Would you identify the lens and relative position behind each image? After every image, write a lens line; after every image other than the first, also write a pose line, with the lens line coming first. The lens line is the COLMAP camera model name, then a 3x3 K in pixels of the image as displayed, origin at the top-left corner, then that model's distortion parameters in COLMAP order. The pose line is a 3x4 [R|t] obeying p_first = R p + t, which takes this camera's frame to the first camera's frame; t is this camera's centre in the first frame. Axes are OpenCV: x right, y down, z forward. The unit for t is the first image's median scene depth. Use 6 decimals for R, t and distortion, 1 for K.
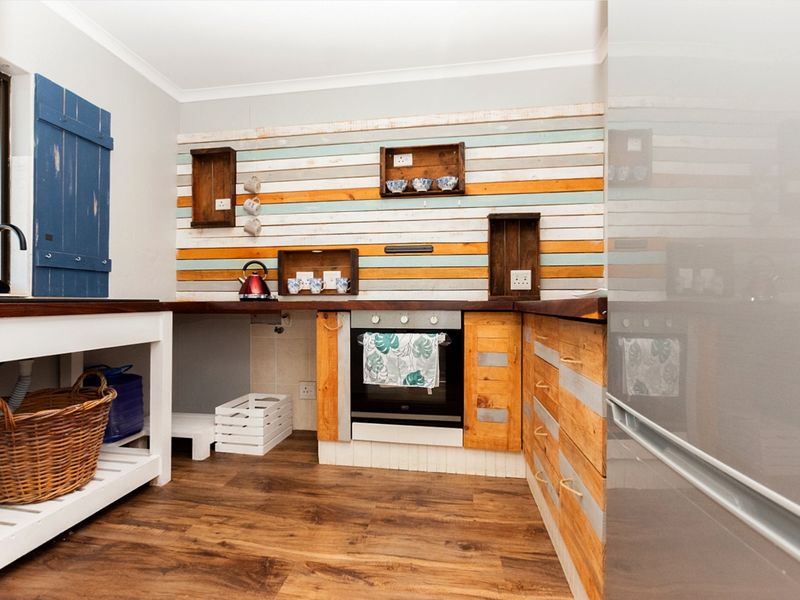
lens RADIAL K [[404.9, 0, 399.2], [0, 404.9, 294.2], [0, 0, 1]] dist [-0.003505, -0.000477]
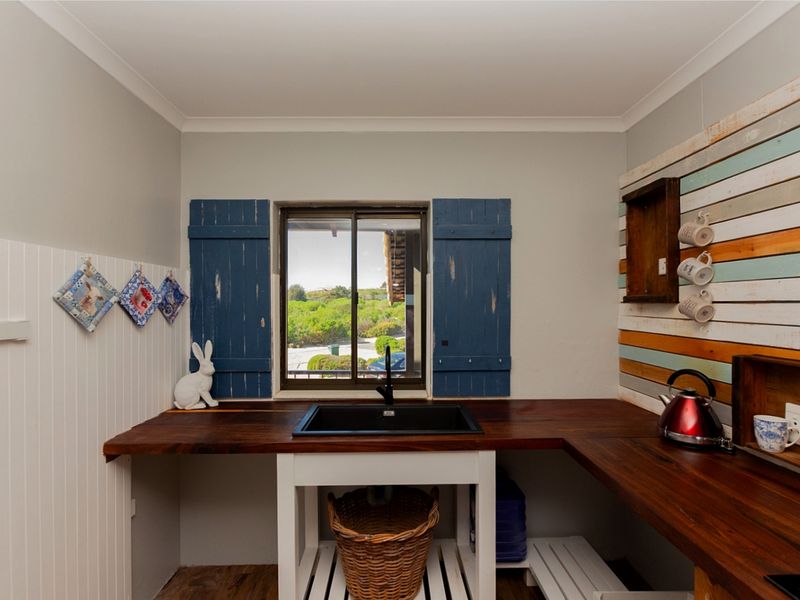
lens RADIAL K [[406.6, 0, 400.0], [0, 406.6, 300.0], [0, 0, 1]] dist [0.000489, 0.000238]
pose [[0.151906, 0.003479, -0.988389, 0.154038], [0.018771, 0.999803, 0.006404, -0.198267], [0.988217, -0.019525, 0.151811, 0.529165]]
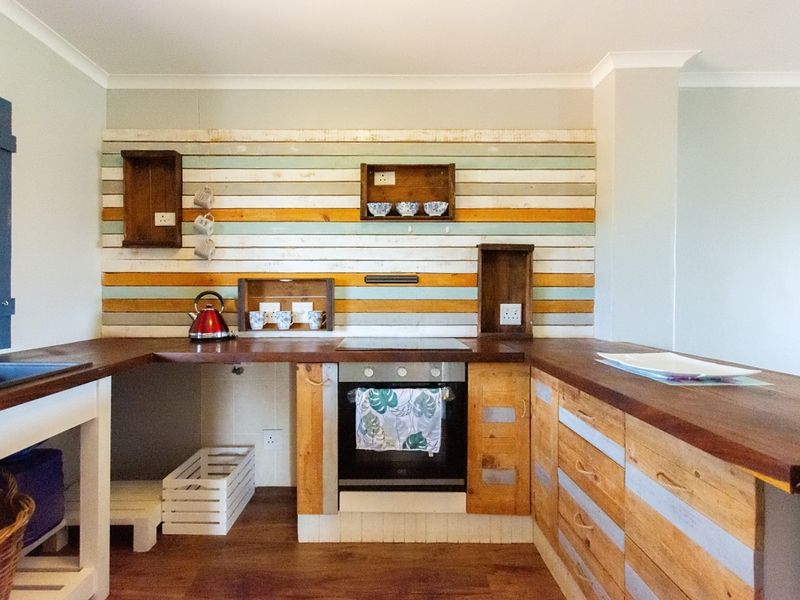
lens RADIAL K [[409.0, 0, 396.6], [0, 409.0, 292.4], [0, 0, 1]] dist [0.012861, -0.000635]
pose [[0.986935, 0.005015, 0.161038, -0.114664], [-0.007695, 0.999842, 0.016025, -0.099536], [-0.160932, -0.017055, 0.986818, 0.106255]]
